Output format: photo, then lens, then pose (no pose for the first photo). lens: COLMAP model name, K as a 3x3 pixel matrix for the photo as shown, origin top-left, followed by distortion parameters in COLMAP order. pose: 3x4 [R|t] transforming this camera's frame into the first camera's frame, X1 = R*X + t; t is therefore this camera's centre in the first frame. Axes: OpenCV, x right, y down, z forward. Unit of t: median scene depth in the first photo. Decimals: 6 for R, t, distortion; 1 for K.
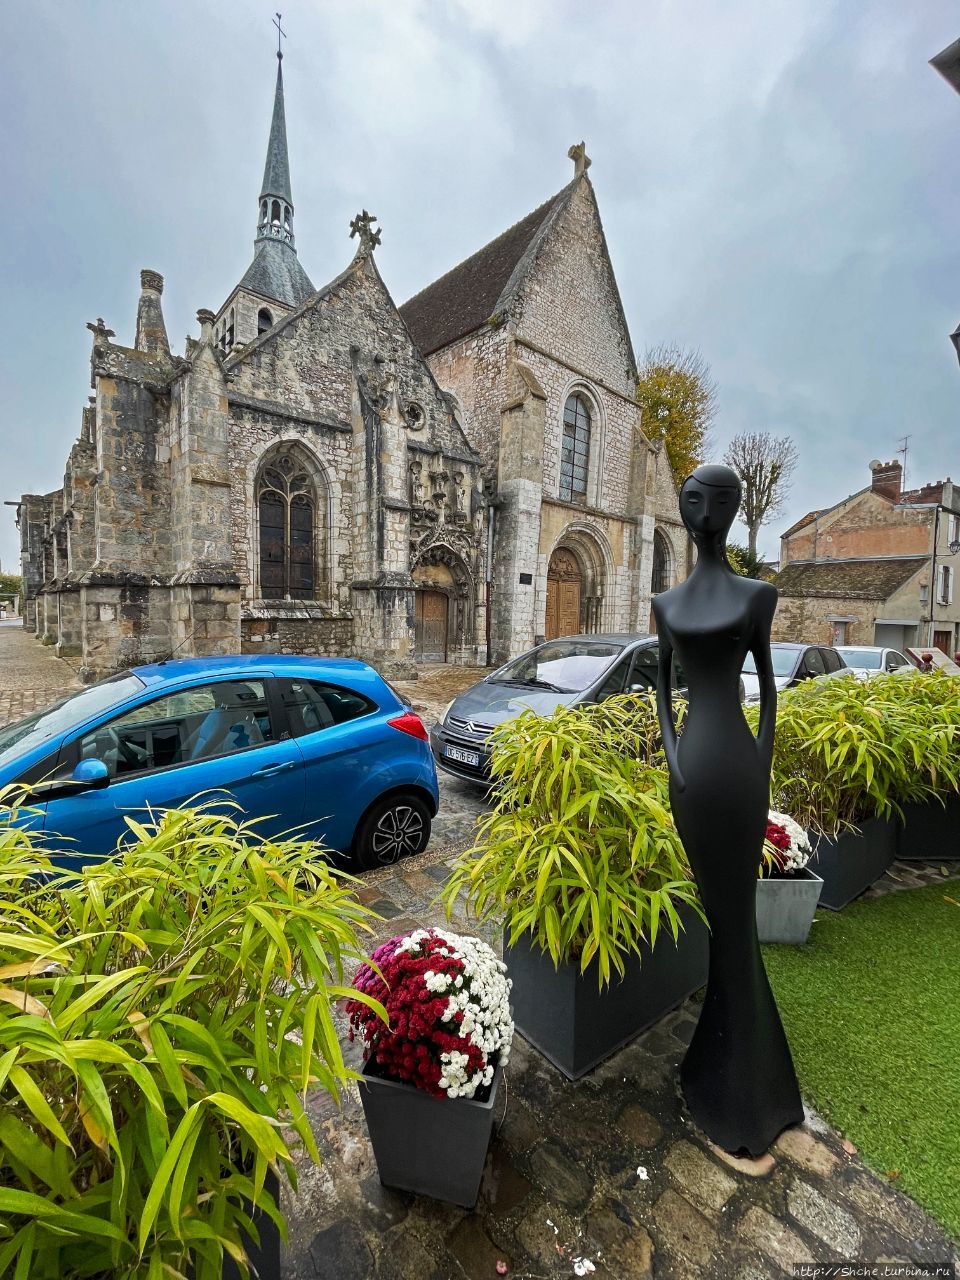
lens RADIAL K [[537.2, 0, 476.5], [0, 537.2, 636.2], [0, 0, 1]] dist [-0.006769, -0.000785]
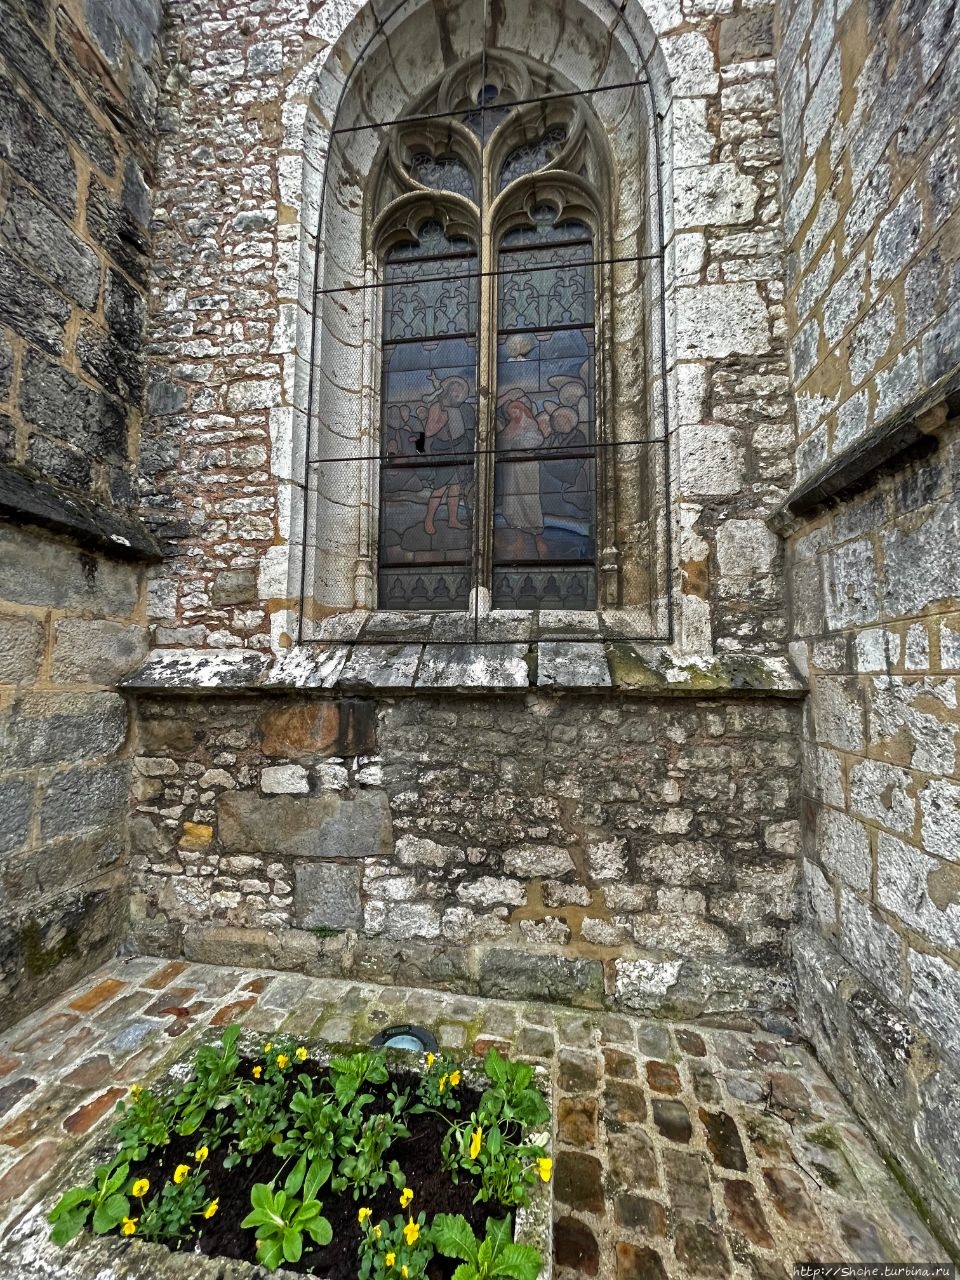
lens RADIAL K [[506.3, 0, 481.9], [0, 506.3, 645.0], [0, 0, 1]] dist [-0.004444, 0.000926]
pose [[0.656756, -0.061736, -0.751572, -0.171750], [-0.035491, 0.993008, -0.112582, -0.025922], [0.753267, 0.100613, 0.649974, 0.797531]]
